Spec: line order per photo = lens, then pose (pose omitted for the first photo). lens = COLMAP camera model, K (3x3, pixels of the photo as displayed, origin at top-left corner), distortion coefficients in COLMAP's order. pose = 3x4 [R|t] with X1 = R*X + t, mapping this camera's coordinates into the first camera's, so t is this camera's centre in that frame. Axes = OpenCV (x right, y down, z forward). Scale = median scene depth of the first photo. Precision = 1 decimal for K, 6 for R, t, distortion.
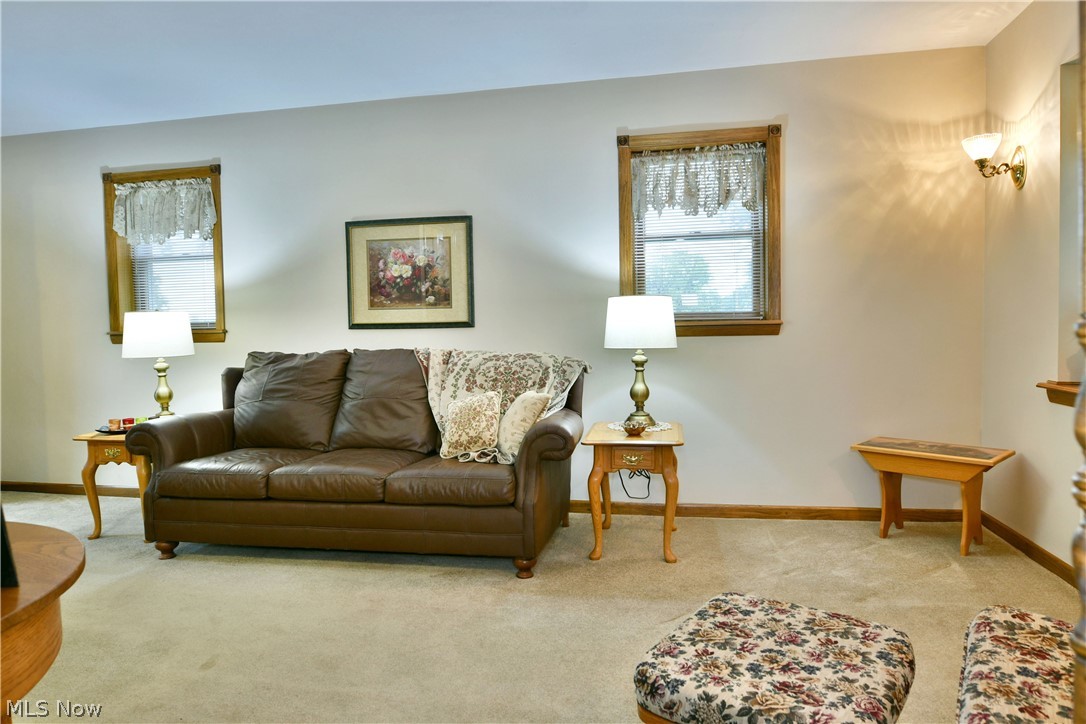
lens RADIAL K [[667.4, 0, 547.7], [0, 667.4, 358.9], [0, 0, 1]] dist [-0.003802, -0.000228]
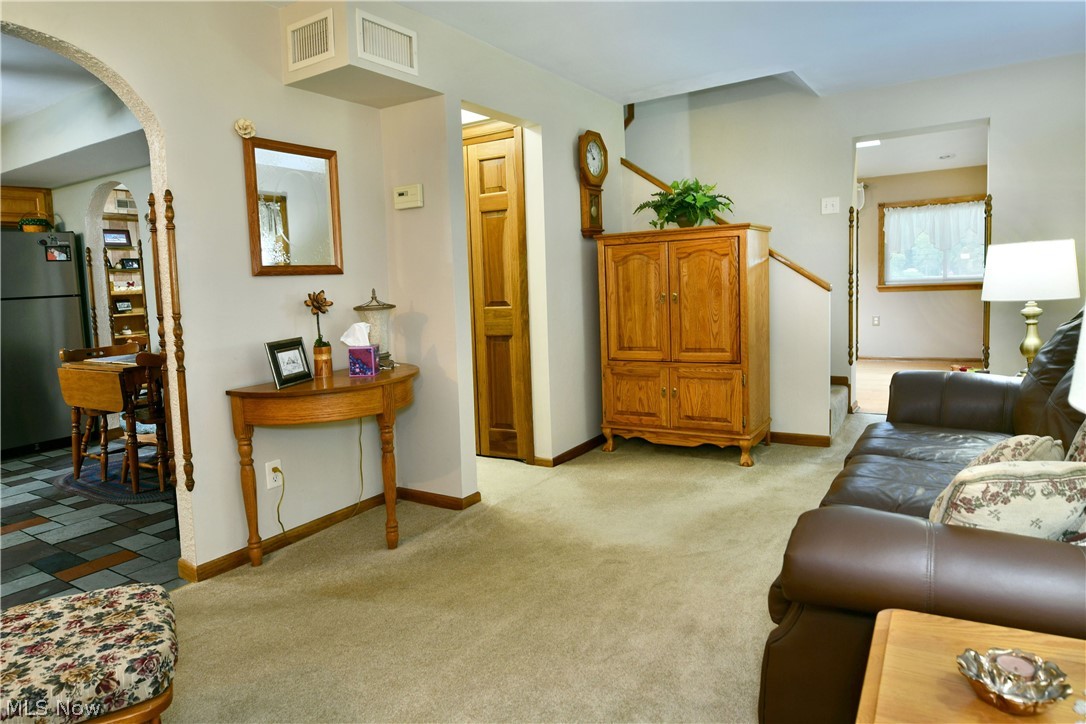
lens RADIAL K [[643.2, 0, 542.7], [0, 643.2, 331.2], [0, 0, 1]] dist [-0.008676, -0.001946]
pose [[-0.338056, 0.108768, -0.934820, 0.338592], [0.004805, 0.993486, 0.113856, -0.056124], [0.941114, 0.033998, -0.336376, 0.720260]]
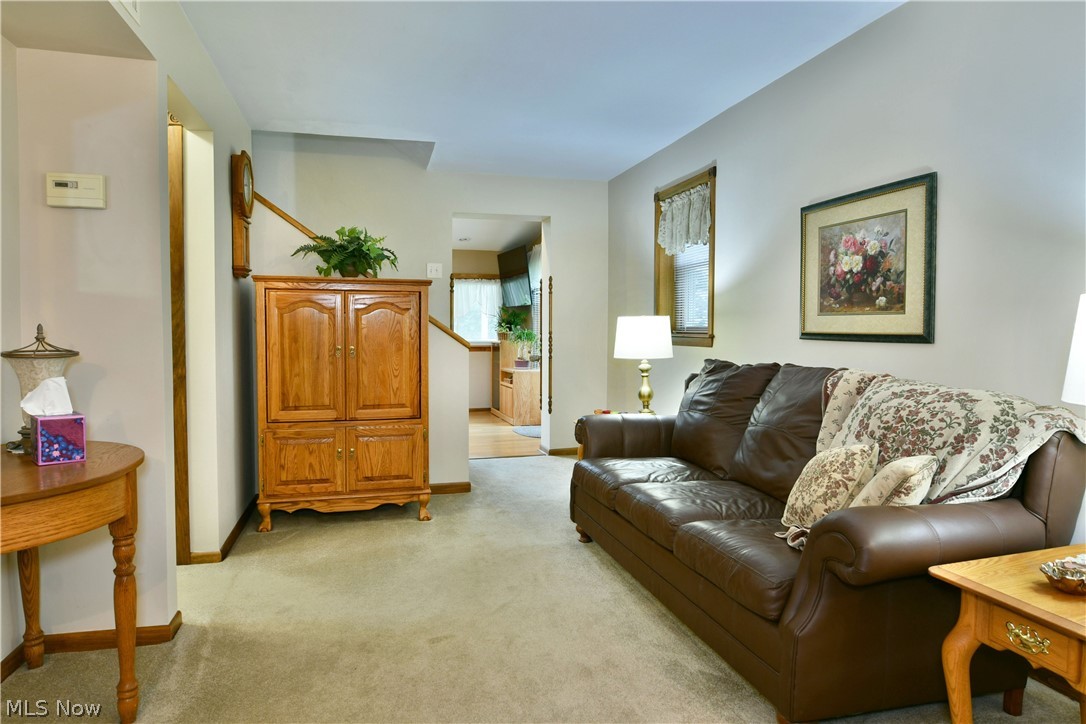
lens RADIAL K [[651.2, 0, 521.7], [0, 651.2, 359.0], [0, 0, 1]] dist [-0.015587, -0.001516]
pose [[0.441009, 0.063806, -0.895232, 0.279301], [-0.059202, 0.997365, 0.041922, -0.034831], [0.895548, 0.034512, 0.443624, 0.359350]]
